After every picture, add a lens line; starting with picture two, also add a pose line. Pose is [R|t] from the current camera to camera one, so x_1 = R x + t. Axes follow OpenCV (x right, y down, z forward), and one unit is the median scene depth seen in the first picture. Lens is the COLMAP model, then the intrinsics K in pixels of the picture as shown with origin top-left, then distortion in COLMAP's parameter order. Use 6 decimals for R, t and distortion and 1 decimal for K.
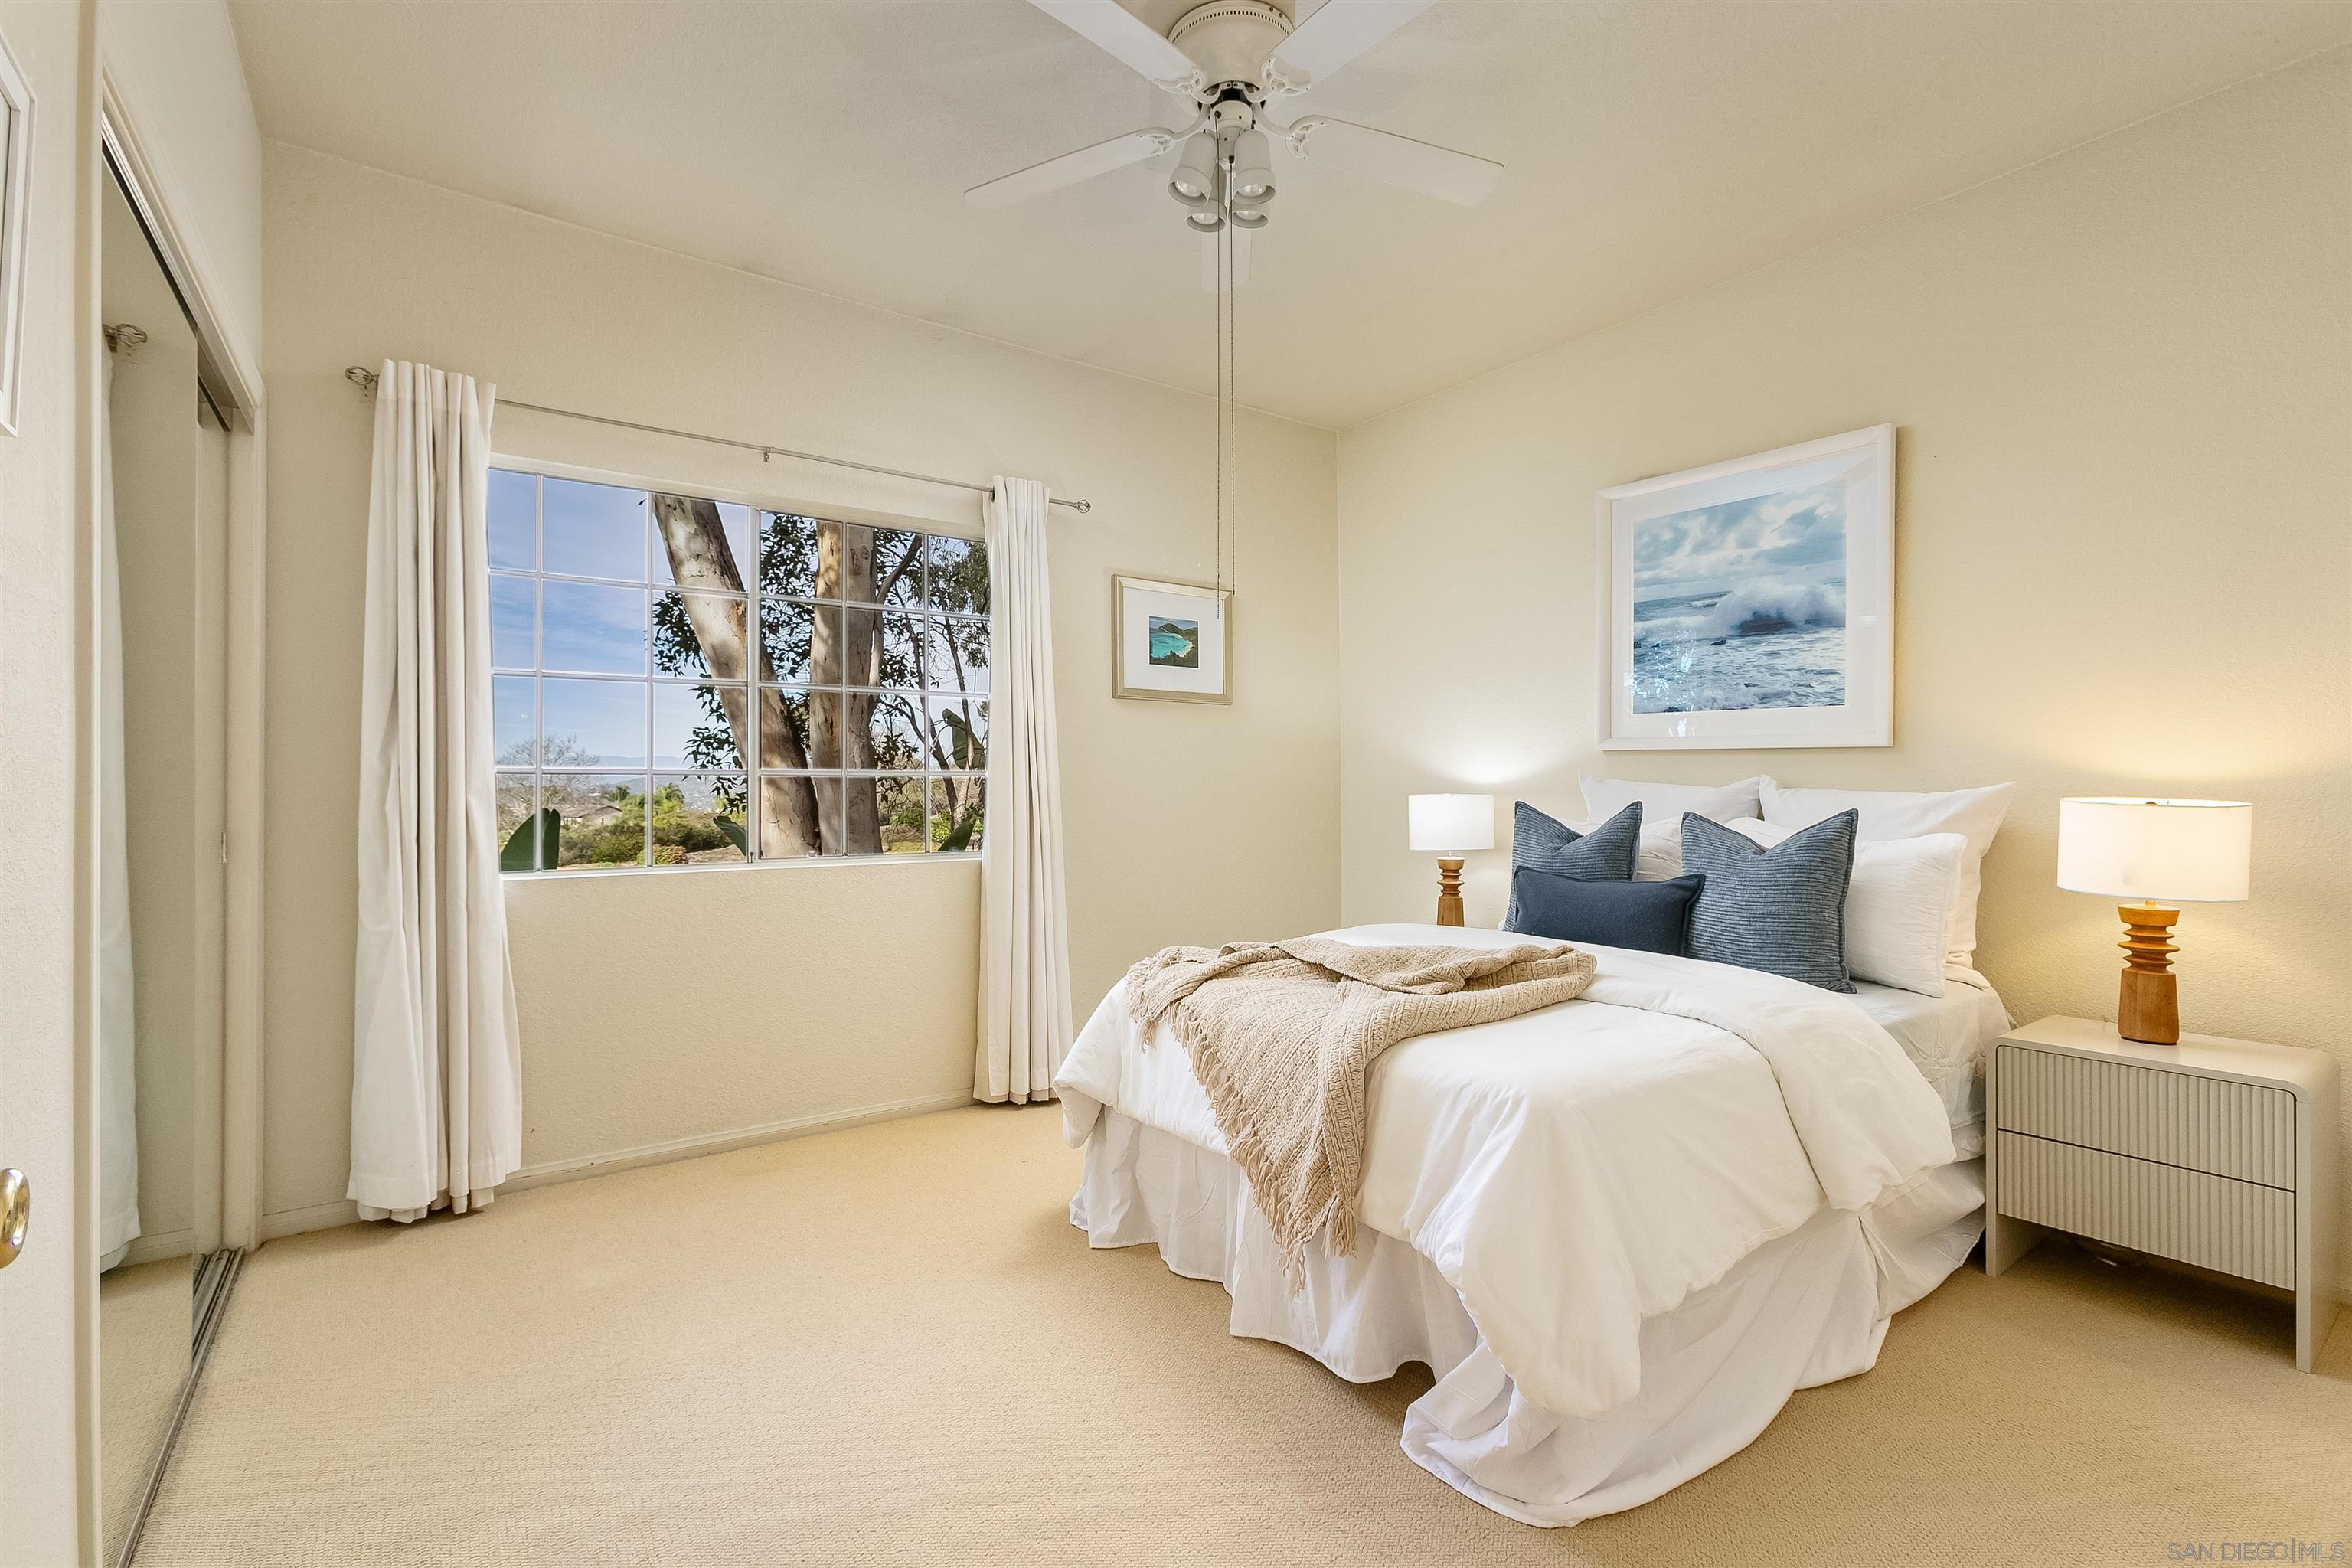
lens RADIAL K [[1036.8, 0, 1171.6], [0, 1036.8, 775.1], [0, 0, 1]] dist [-0.004548, -0.000187]
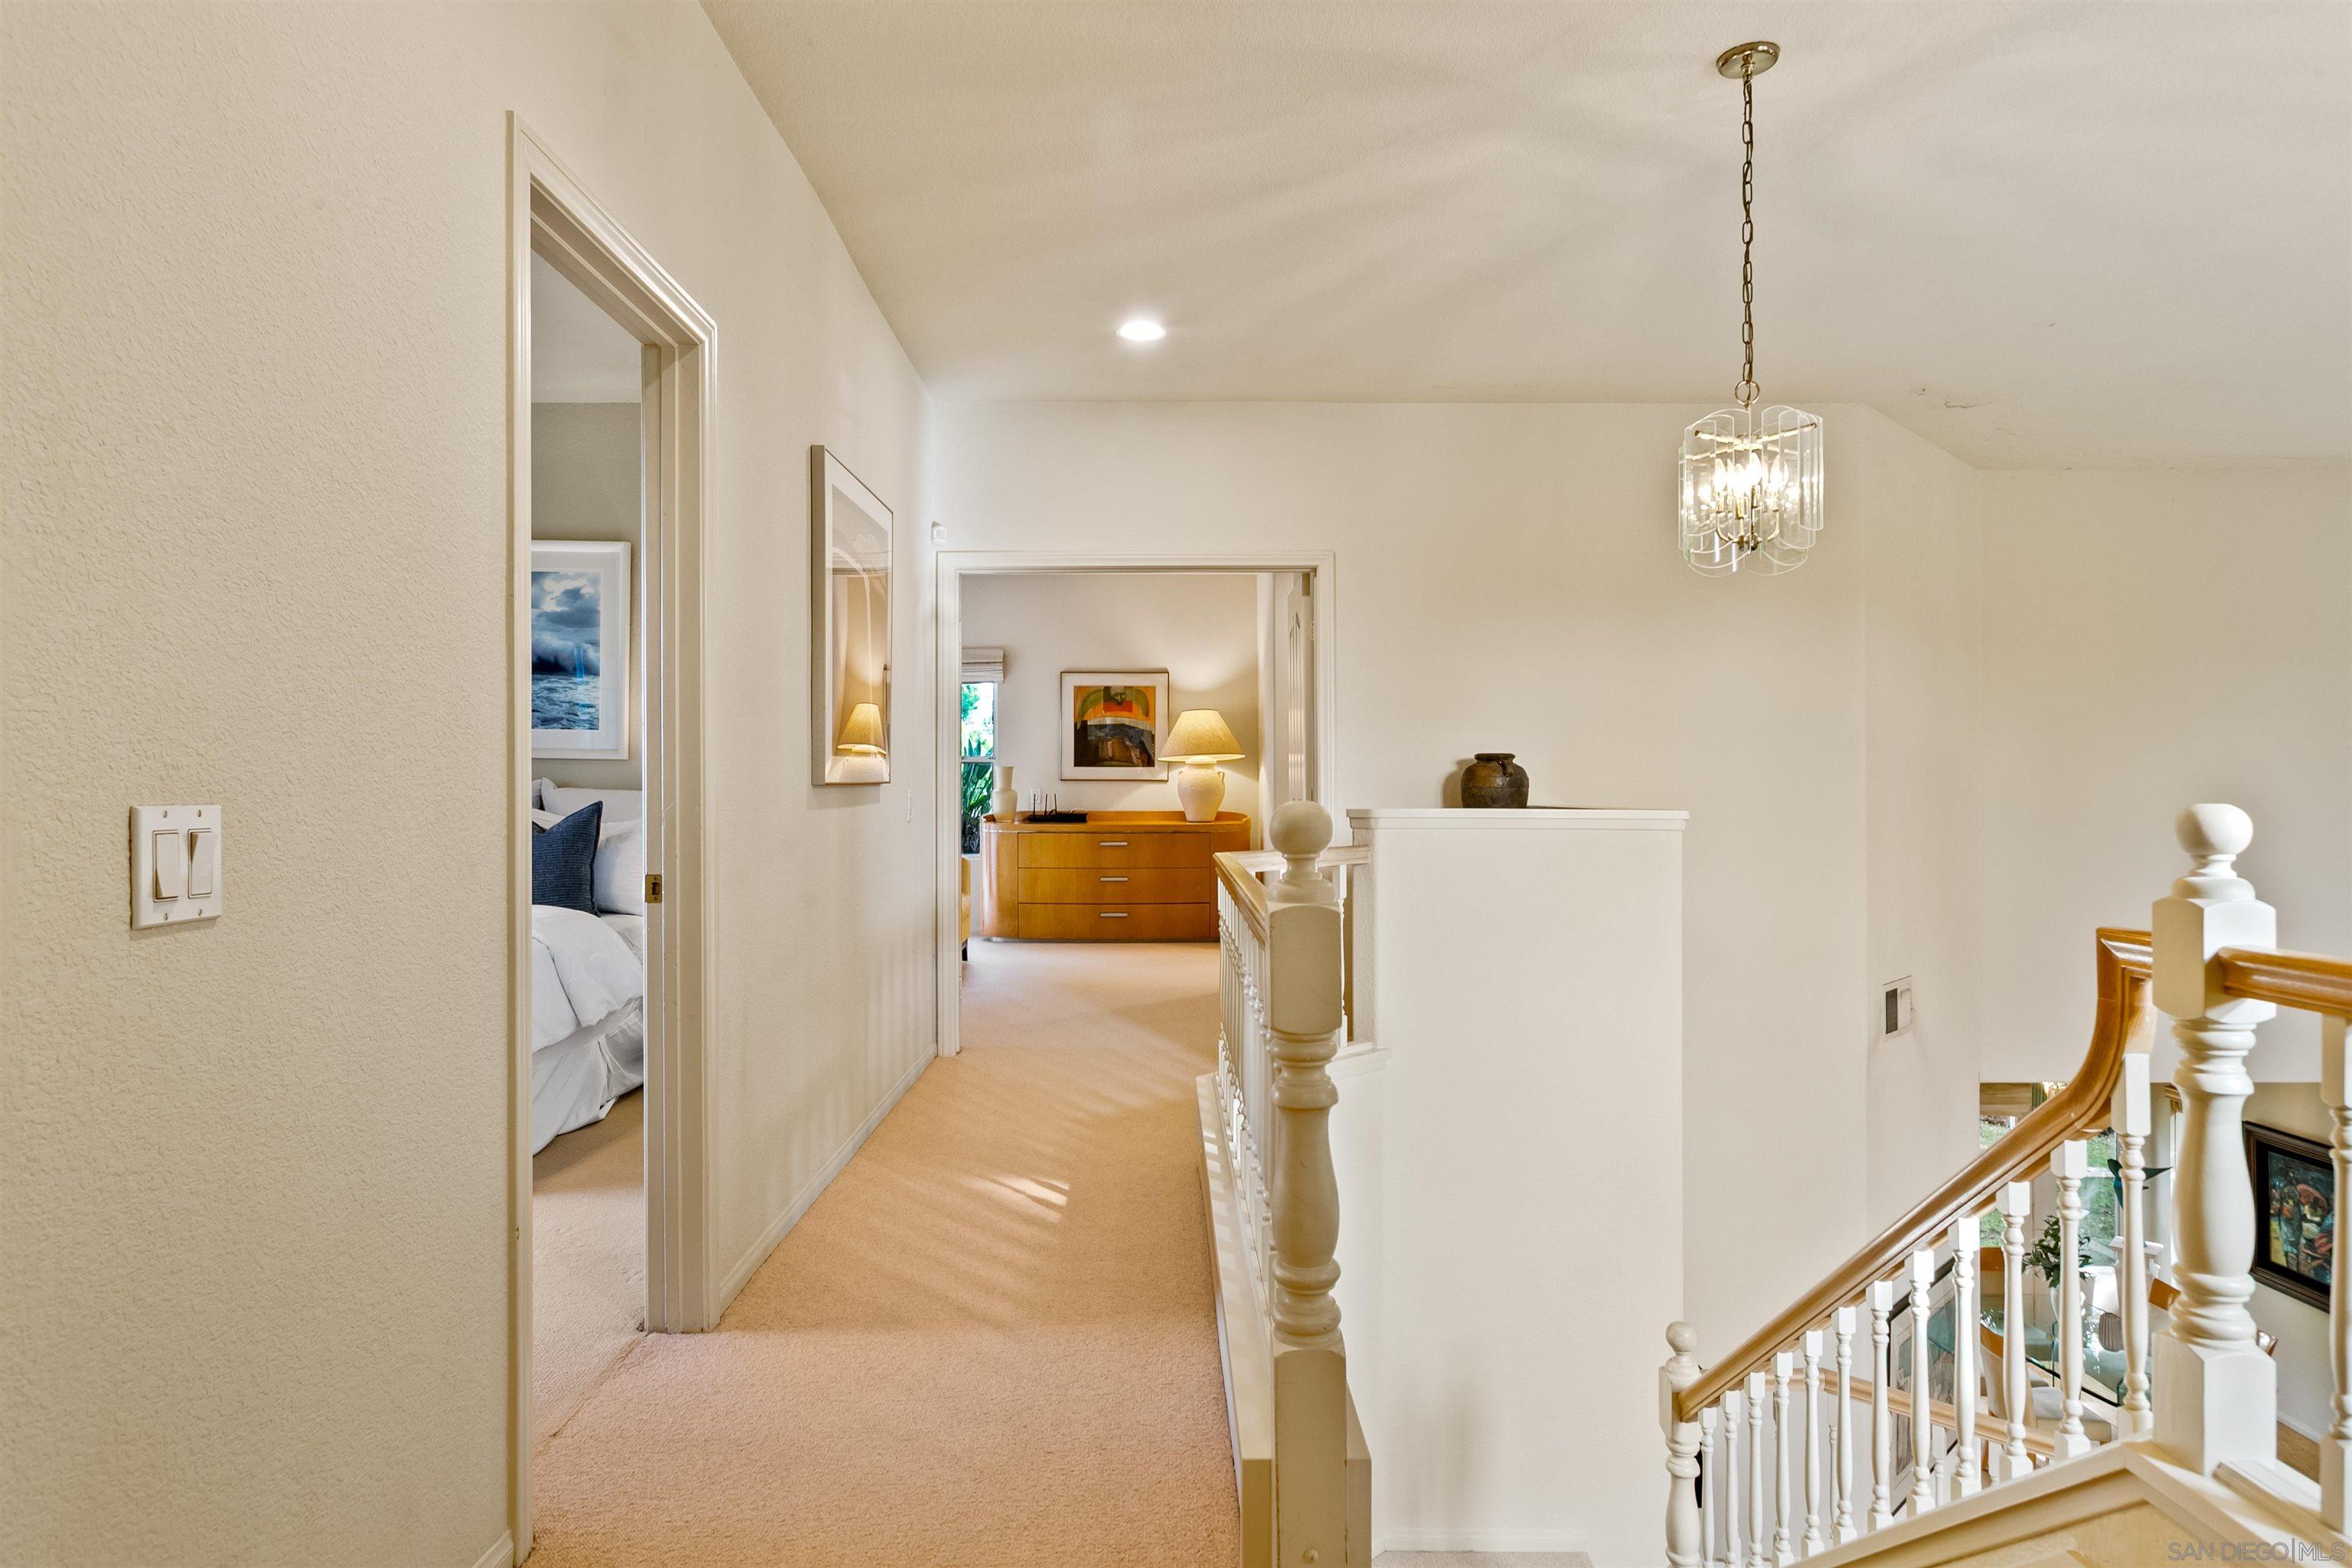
lens RADIAL K [[1397.7, 0, 1174.2], [0, 1397.7, 781.4], [0, 0, 1]] dist [-0.007562, -0.000451]
pose [[0.584730, 0.006583, 0.811201, -0.441487], [-0.003078, 0.999978, -0.005896, 0.011278], [-0.811222, 0.000950, 0.584737, -0.761104]]
